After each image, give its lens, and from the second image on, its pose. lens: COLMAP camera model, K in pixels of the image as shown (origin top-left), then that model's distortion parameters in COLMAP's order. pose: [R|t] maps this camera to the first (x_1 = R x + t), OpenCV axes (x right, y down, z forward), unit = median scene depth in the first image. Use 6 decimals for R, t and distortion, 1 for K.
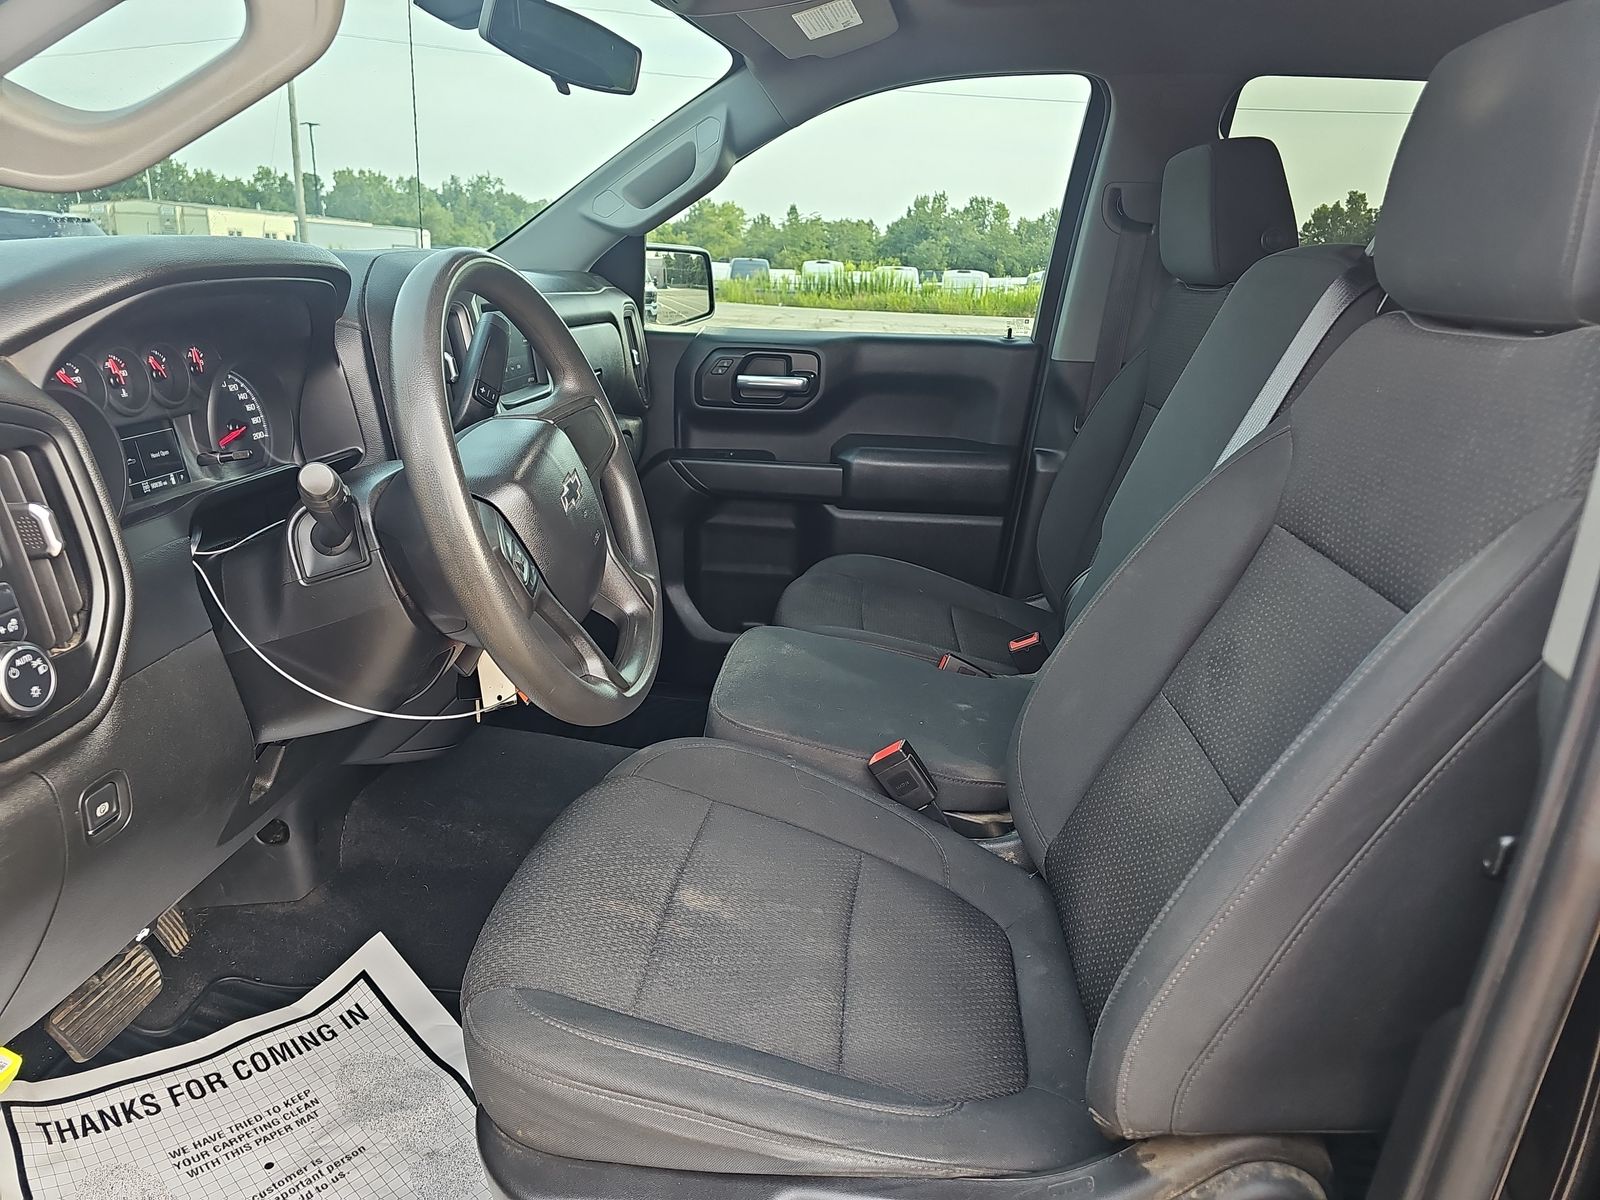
lens RADIAL K [[1083.6, 0, 800.0], [0, 1083.6, 600.0], [0, 0, 1]] dist [0.018535, -0.027957]
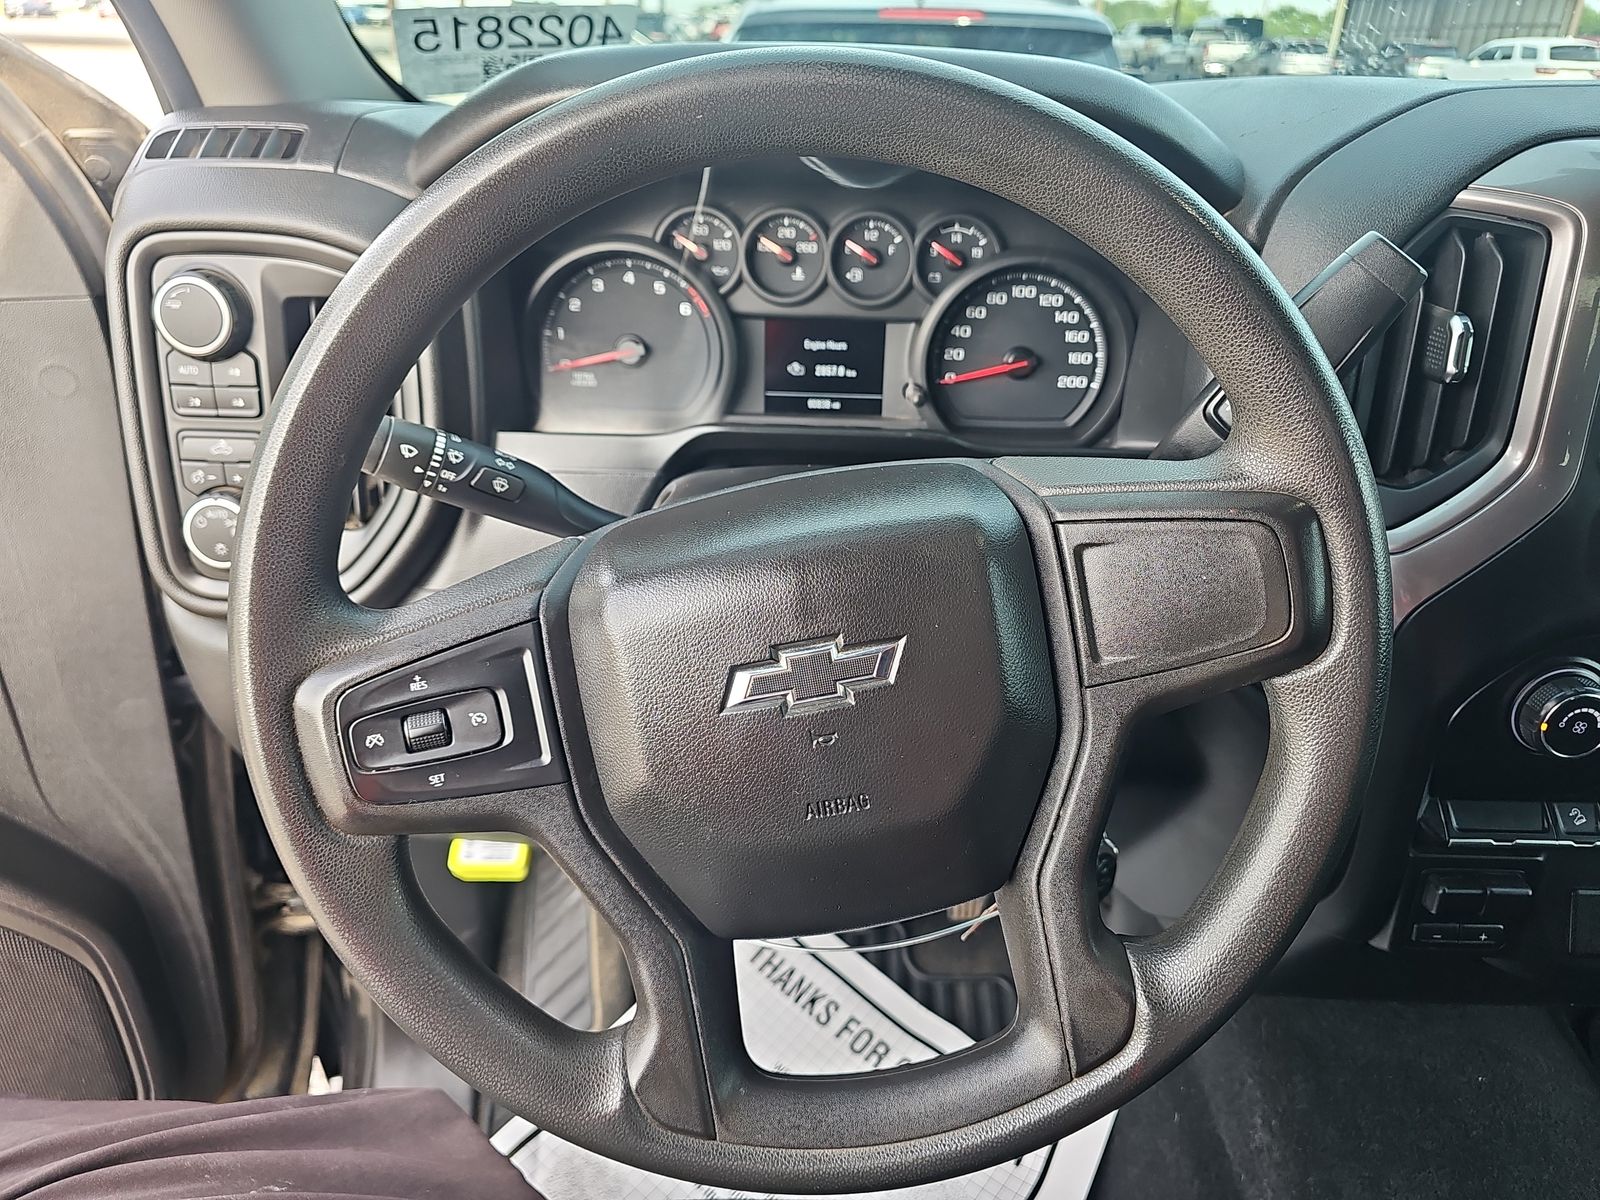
lens RADIAL K [[1083.6, 0, 800.0], [0, 1083.6, 600.0], [0, 0, 1]] dist [0.018535, -0.027957]
pose [[0.059974, 0.424258, -0.903553, 0.123942], [-0.314239, 0.867184, 0.386324, -0.234279], [0.947448, 0.260762, 0.185327, 0.754390]]
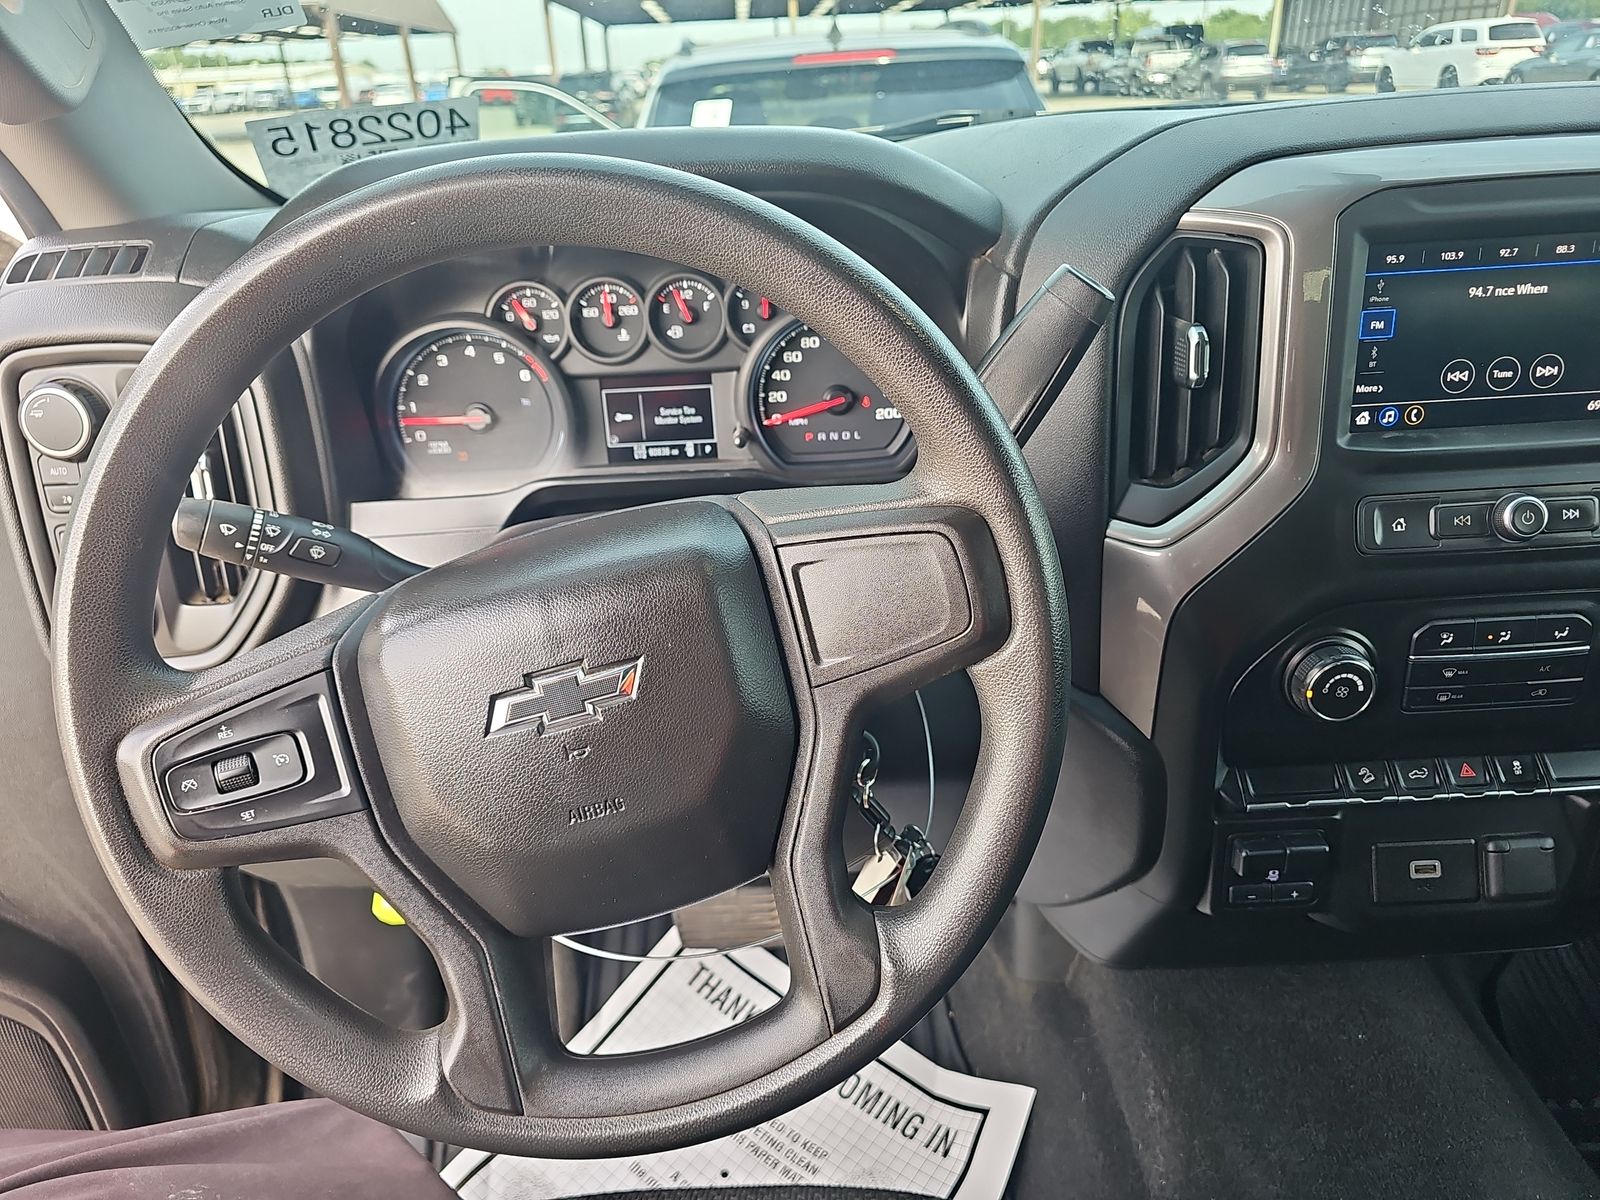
lens RADIAL K [[1077.9, 0, 782.4], [0, 1077.9, 623.1], [0, 0, 1]] dist [0.022151, -0.028401]
pose [[0.085461, 0.406358, -0.909709, 0.174466], [-0.238703, 0.894809, 0.377277, -0.271819], [0.967325, 0.184908, 0.173470, 0.830667]]
